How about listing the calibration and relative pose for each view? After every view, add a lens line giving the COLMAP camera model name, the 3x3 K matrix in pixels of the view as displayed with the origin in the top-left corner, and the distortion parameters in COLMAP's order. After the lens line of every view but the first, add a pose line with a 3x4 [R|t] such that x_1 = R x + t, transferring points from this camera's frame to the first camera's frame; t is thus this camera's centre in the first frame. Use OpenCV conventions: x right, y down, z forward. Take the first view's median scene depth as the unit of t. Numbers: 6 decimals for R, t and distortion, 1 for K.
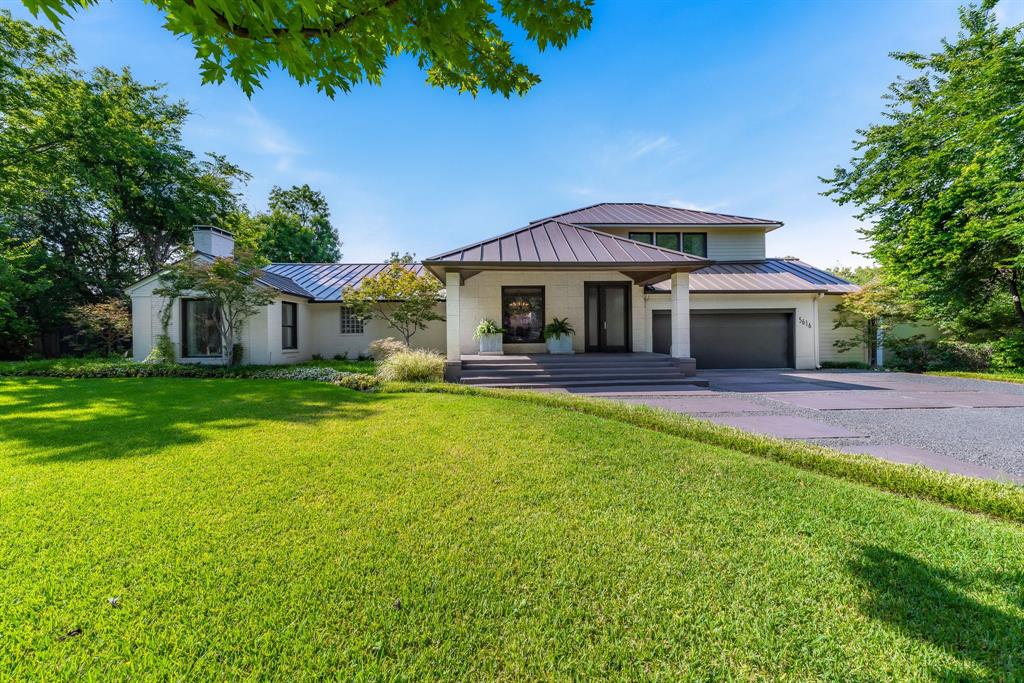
lens RADIAL K [[354.8, 0, 517.3], [0, 354.8, 342.3], [0, 0, 1]] dist [0.002763, 0.000056]
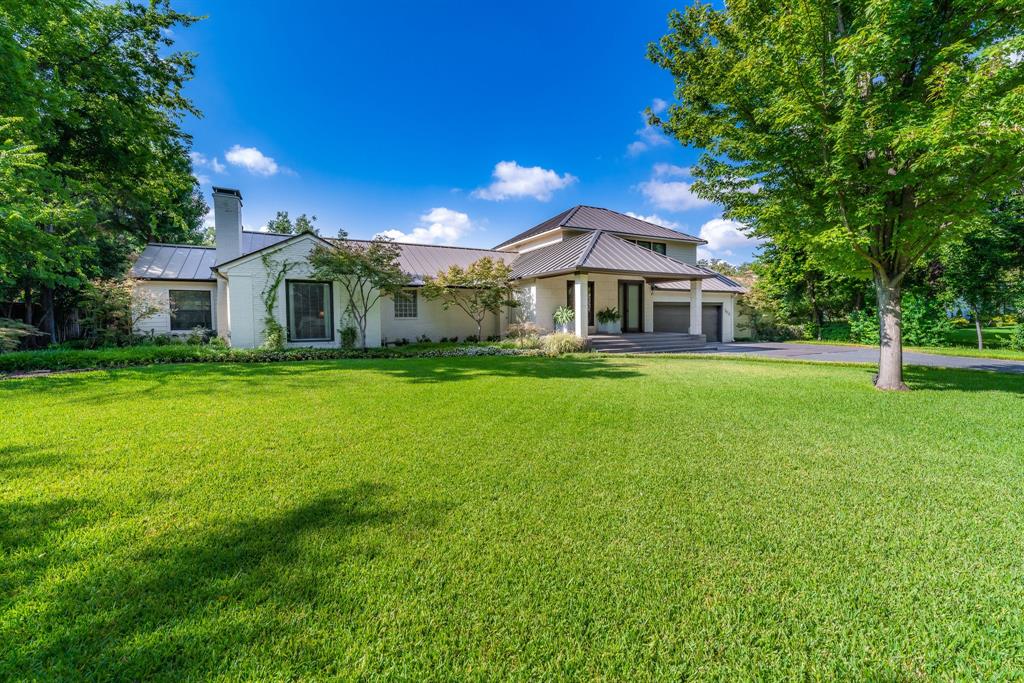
lens RADIAL K [[455.9, 0, 513.8], [0, 455.9, 344.0], [0, 0, 1]] dist [0.000684, 0.000021]
pose [[0.890449, -0.021309, 0.454585, -0.950499], [0.005719, 0.999348, 0.035643, 0.008005], [-0.455048, -0.029138, 0.889990, -0.348724]]
